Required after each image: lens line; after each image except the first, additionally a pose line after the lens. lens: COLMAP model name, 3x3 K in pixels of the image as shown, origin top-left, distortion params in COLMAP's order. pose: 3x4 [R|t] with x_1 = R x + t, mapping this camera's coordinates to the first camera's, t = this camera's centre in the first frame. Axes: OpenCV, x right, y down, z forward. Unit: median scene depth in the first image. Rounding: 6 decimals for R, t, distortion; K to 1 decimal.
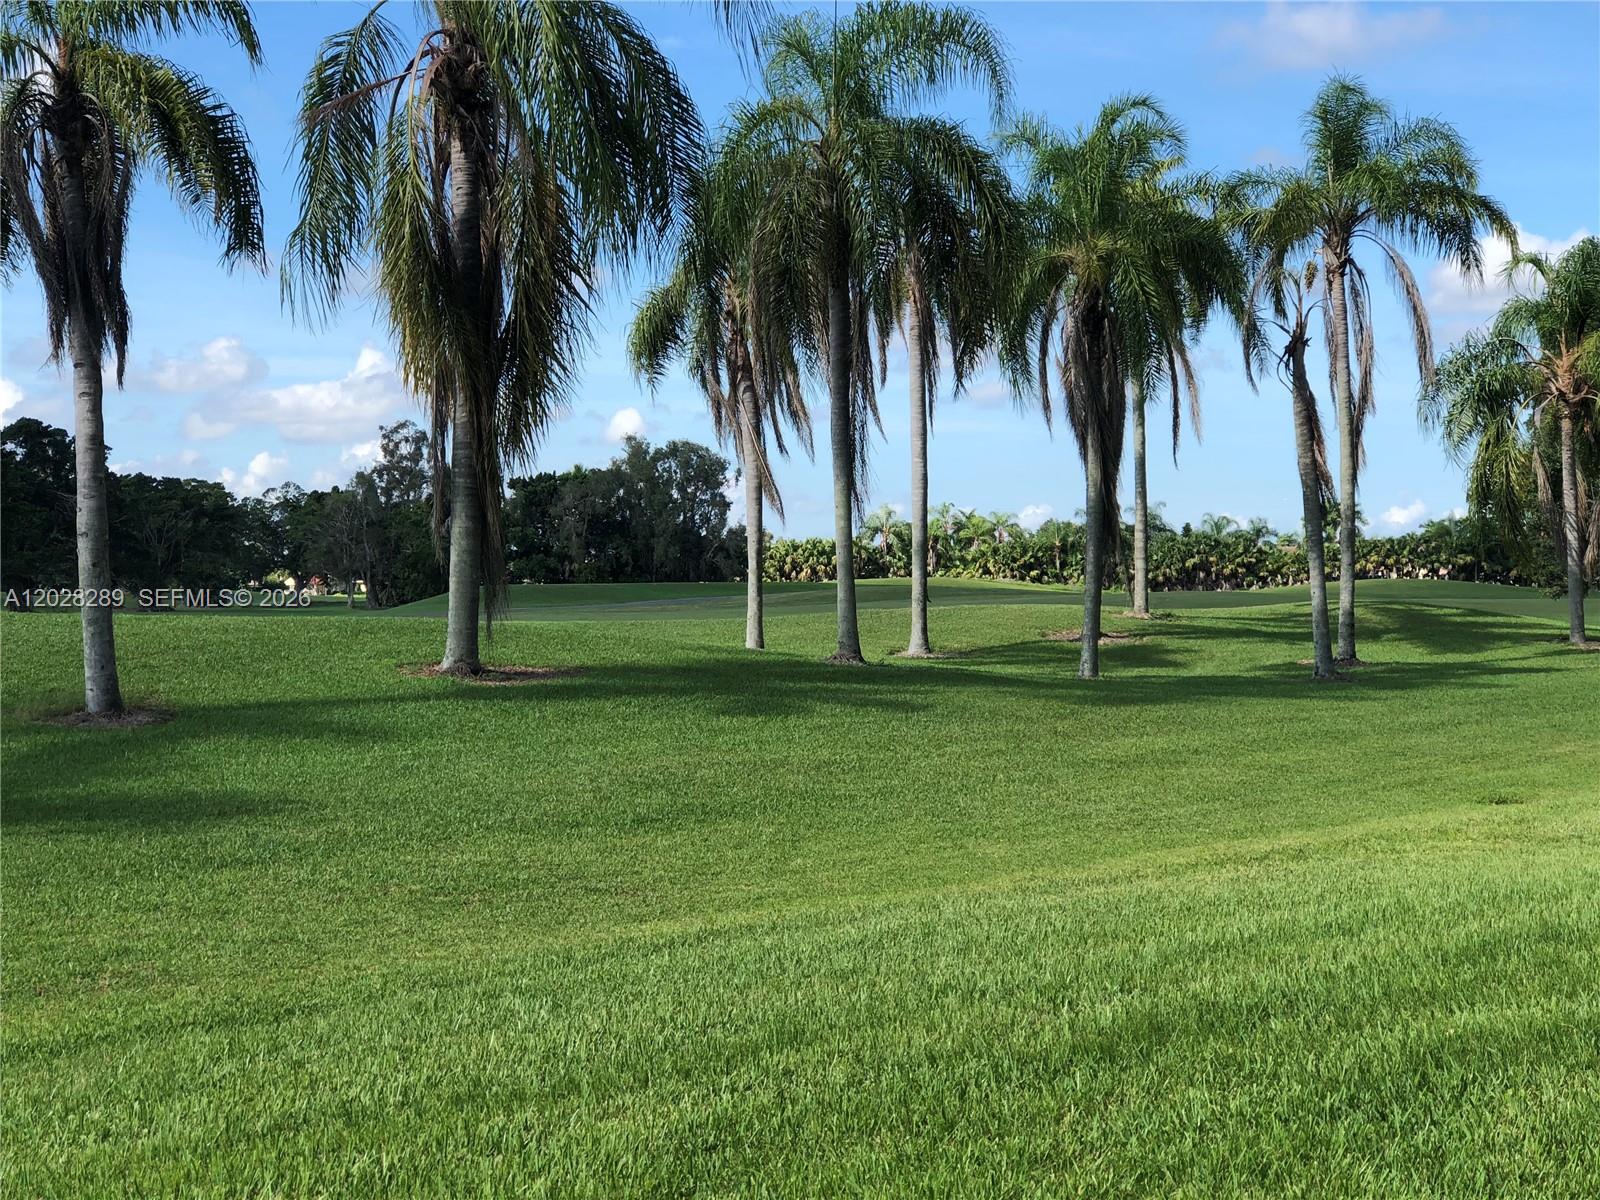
lens RADIAL K [[2596.1, 0, 778.3], [0, 2596.1, 630.4], [0, 0, 1]] dist [0.027366, 0.000000]
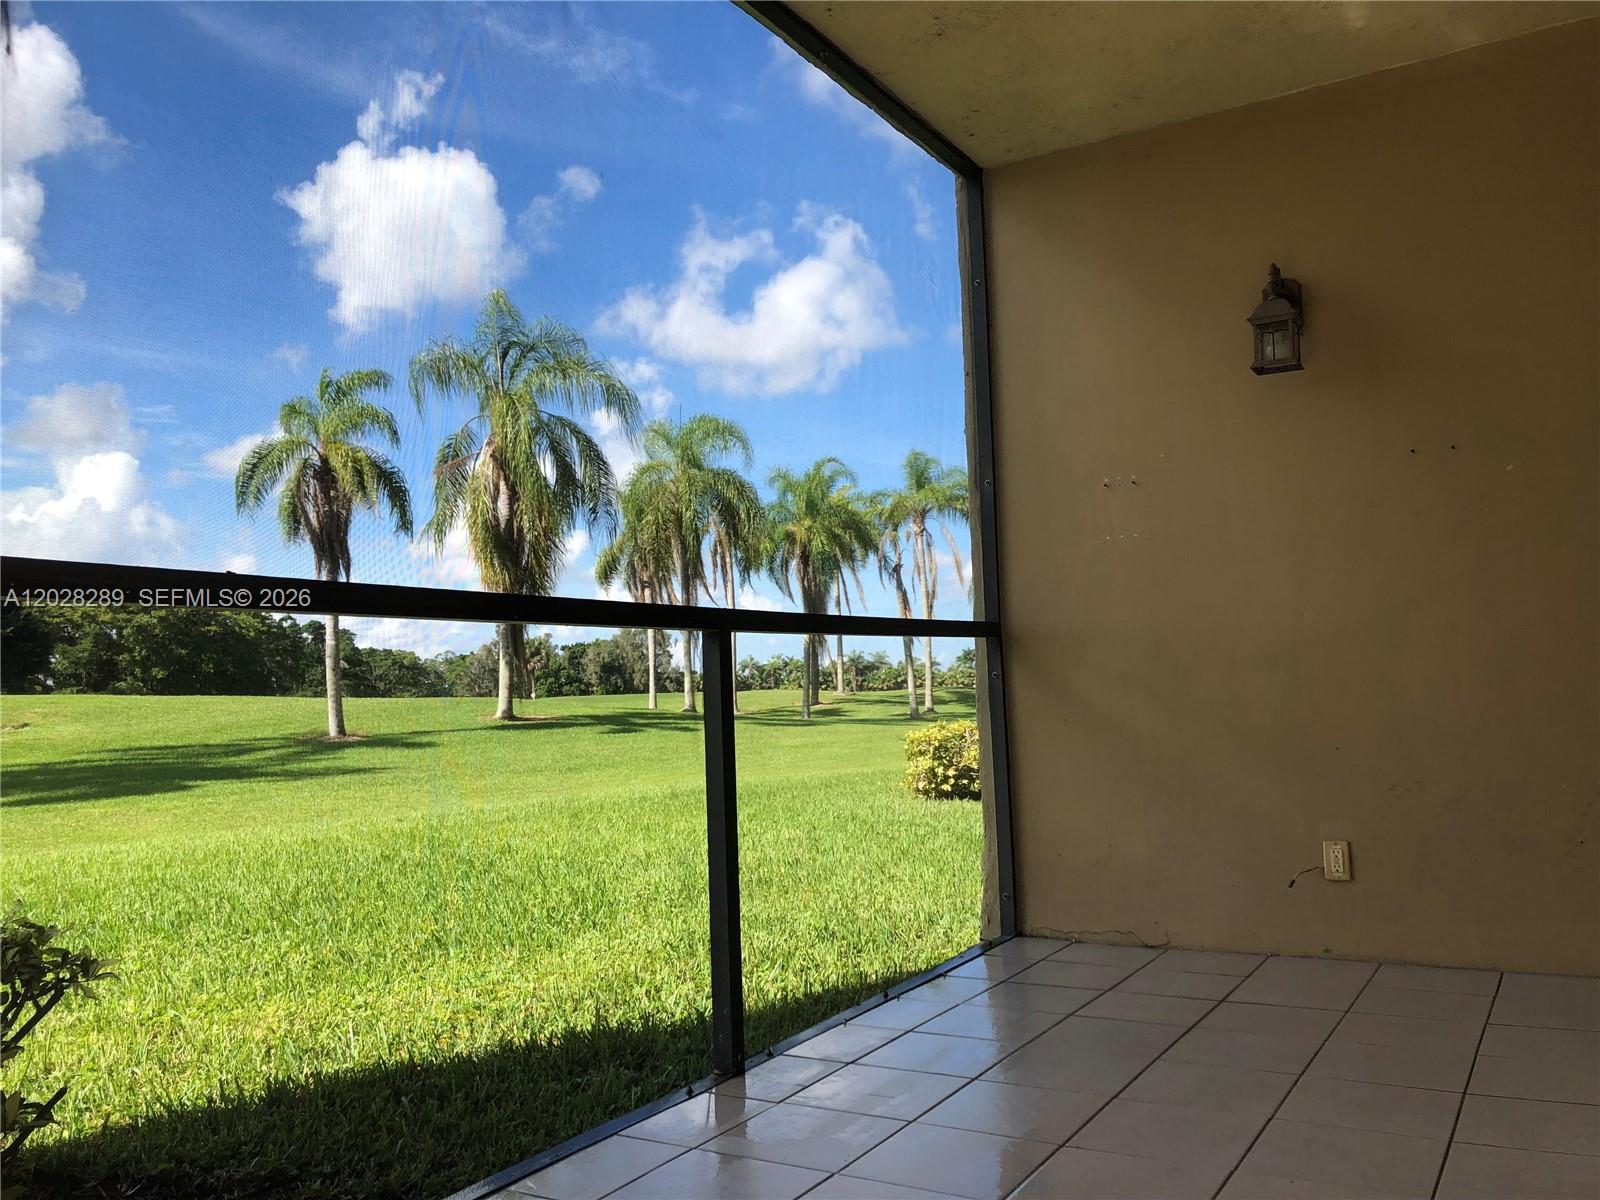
lens RADIAL K [[1305.4, 0, 802.9], [0, 1305.4, 584.1], [0, 0, 1]] dist [0.024829, -0.009967]
pose [[0.996876, -0.018201, 0.076858, 0.034475], [0.026096, 0.994338, -0.103006, 0.017429], [-0.074548, 0.104690, 0.991707, -0.098515]]
